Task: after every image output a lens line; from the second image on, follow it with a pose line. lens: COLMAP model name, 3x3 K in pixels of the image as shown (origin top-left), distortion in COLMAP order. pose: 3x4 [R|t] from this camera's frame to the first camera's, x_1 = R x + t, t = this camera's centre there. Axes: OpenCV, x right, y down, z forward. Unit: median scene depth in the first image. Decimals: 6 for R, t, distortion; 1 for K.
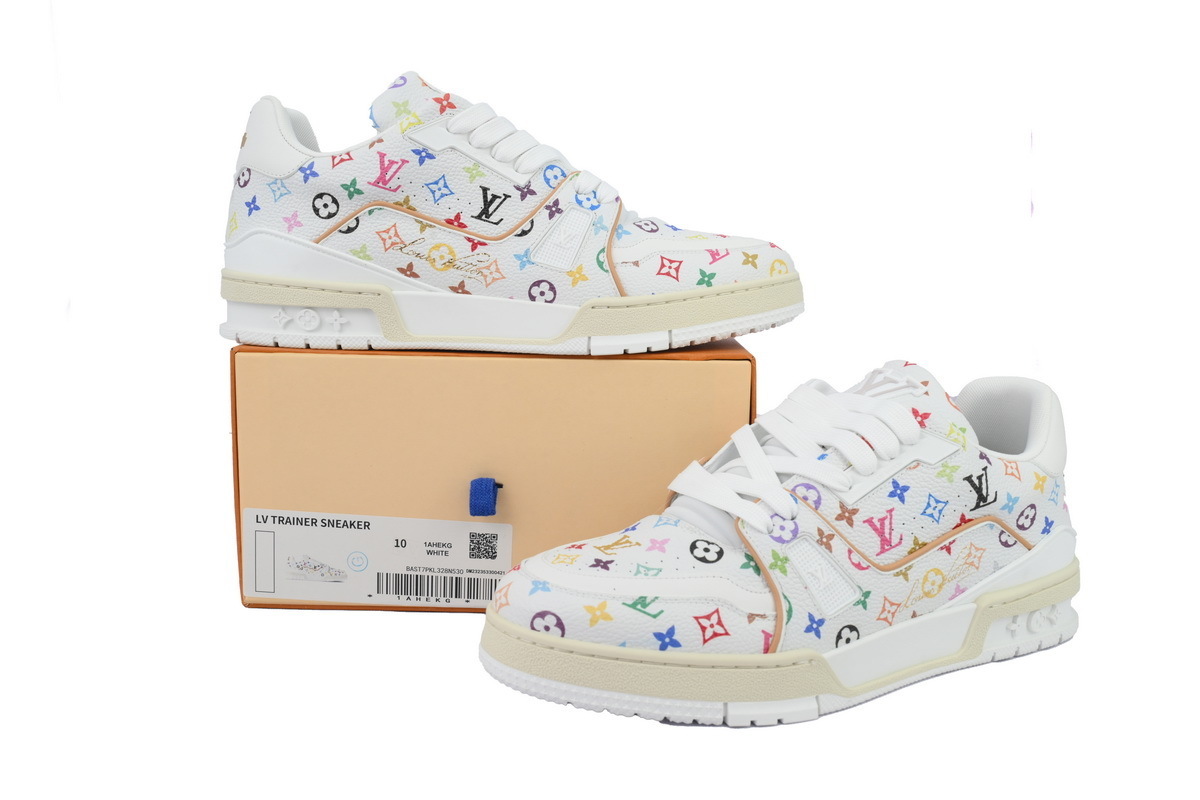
lens RADIAL K [[1052.8, 0, 600.0], [0, 1052.8, 400.0], [0, 0, 1]] dist [0.007576, -0.006667]
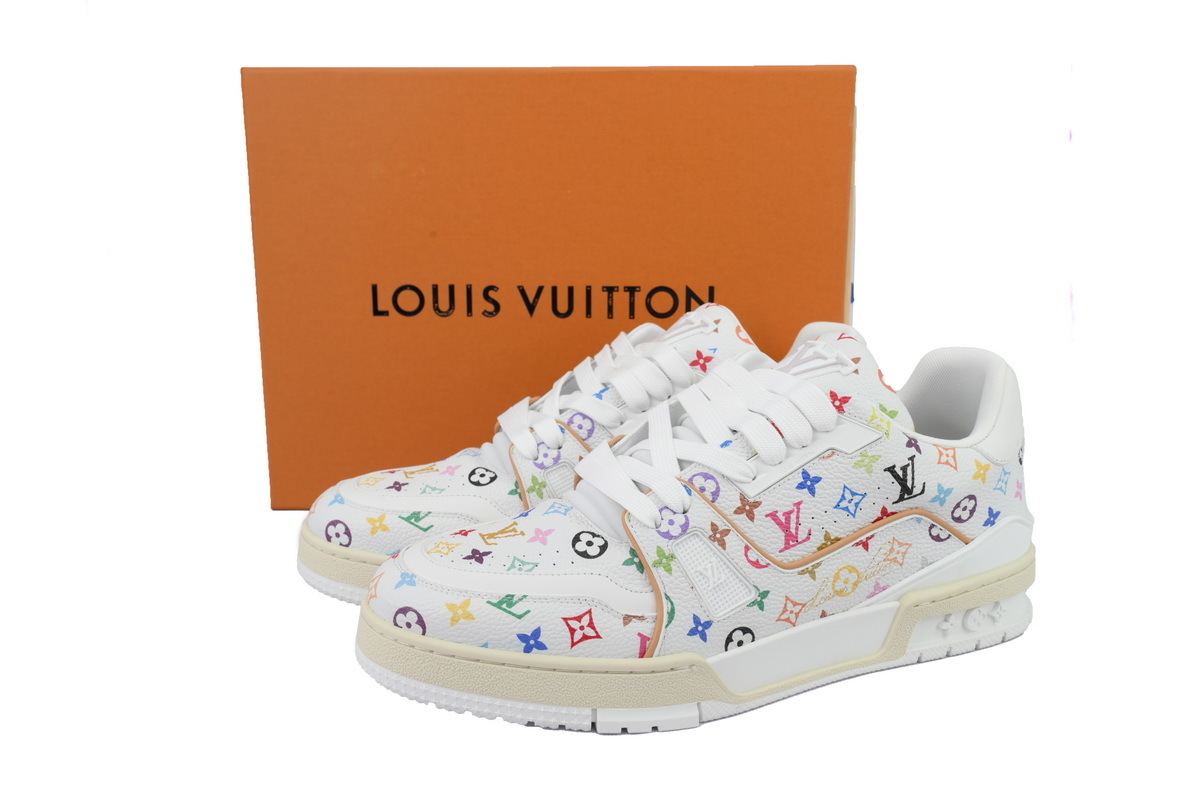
lens RADIAL K [[1052.8, 0, 600.0], [0, 1052.8, 400.0], [0, 0, 1]] dist [0.007576, -0.006667]
pose [[0.994658, 0.014923, -0.102136, 0.209002], [-0.005789, 0.996001, 0.089150, -0.070419], [0.103058, -0.088083, 0.990768, 0.084013]]
